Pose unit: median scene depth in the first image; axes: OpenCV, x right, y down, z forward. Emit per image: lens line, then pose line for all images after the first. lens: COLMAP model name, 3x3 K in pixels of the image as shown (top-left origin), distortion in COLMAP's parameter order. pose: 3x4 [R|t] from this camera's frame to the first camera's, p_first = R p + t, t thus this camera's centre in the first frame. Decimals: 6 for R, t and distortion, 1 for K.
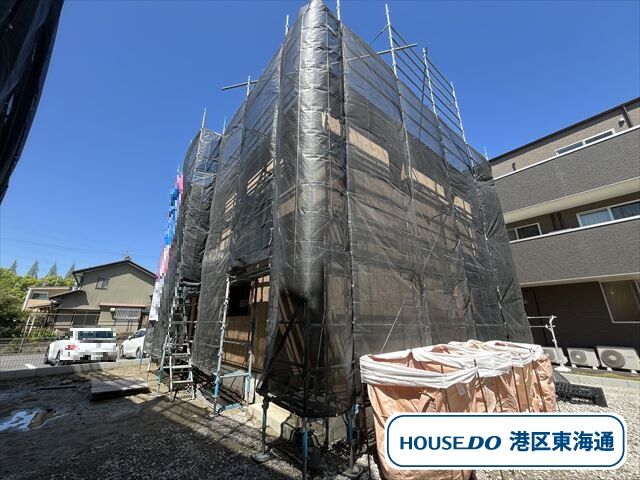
lens RADIAL K [[258.4, 0, 320.0], [0, 258.4, 240.0], [0, 0, 1]] dist [-0.000555, -0.000065]
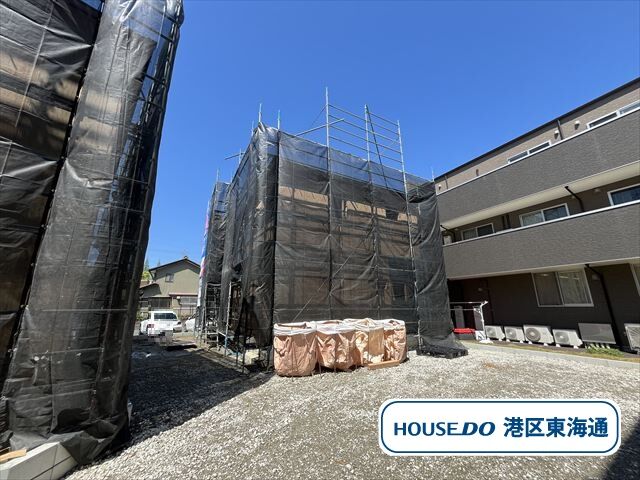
lens RADIAL K [[258.4, 0, 320.0], [0, 258.4, 240.0], [0, 0, 1]] dist [-0.000555, -0.000065]
pose [[0.984618, -0.048630, -0.167815, 0.286847], [0.058526, 0.996795, 0.054535, -0.106061], [0.164625, -0.063518, 0.984309, -0.312995]]
